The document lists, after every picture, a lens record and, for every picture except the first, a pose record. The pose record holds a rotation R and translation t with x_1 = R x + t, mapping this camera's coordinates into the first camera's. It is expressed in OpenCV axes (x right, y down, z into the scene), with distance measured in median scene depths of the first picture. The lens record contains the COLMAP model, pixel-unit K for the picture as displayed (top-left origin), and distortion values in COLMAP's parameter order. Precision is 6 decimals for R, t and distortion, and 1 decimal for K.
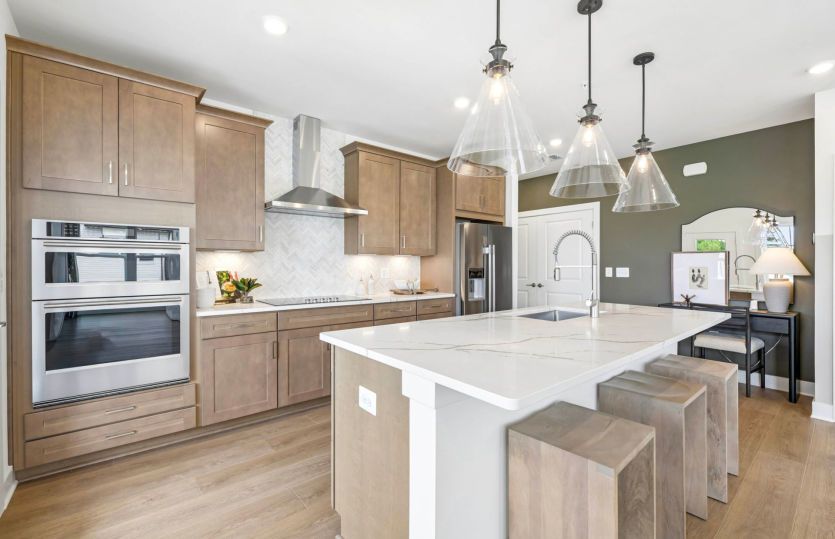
lens RADIAL K [[371.0, 0, 407.2], [0, 371.0, 268.5], [0, 0, 1]] dist [0.017495, 0.002340]
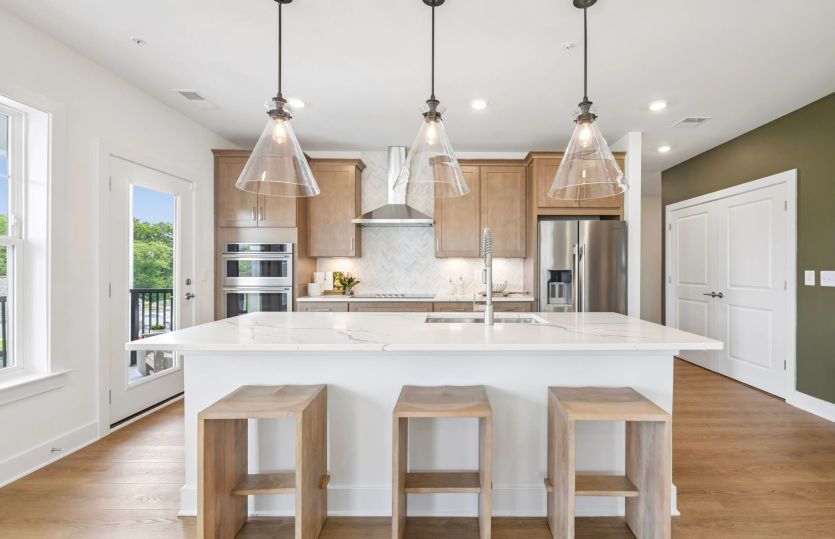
lens RADIAL K [[371.0, 0, 443.8], [0, 371.0, 269.4], [0, 0, 1]] dist [0.017495, 0.002340]
pose [[0.773977, 0.002056, -0.633210, 0.752599], [-0.005015, 0.999983, -0.002882, 0.000141], [0.633194, 0.005406, 0.773974, 0.173923]]
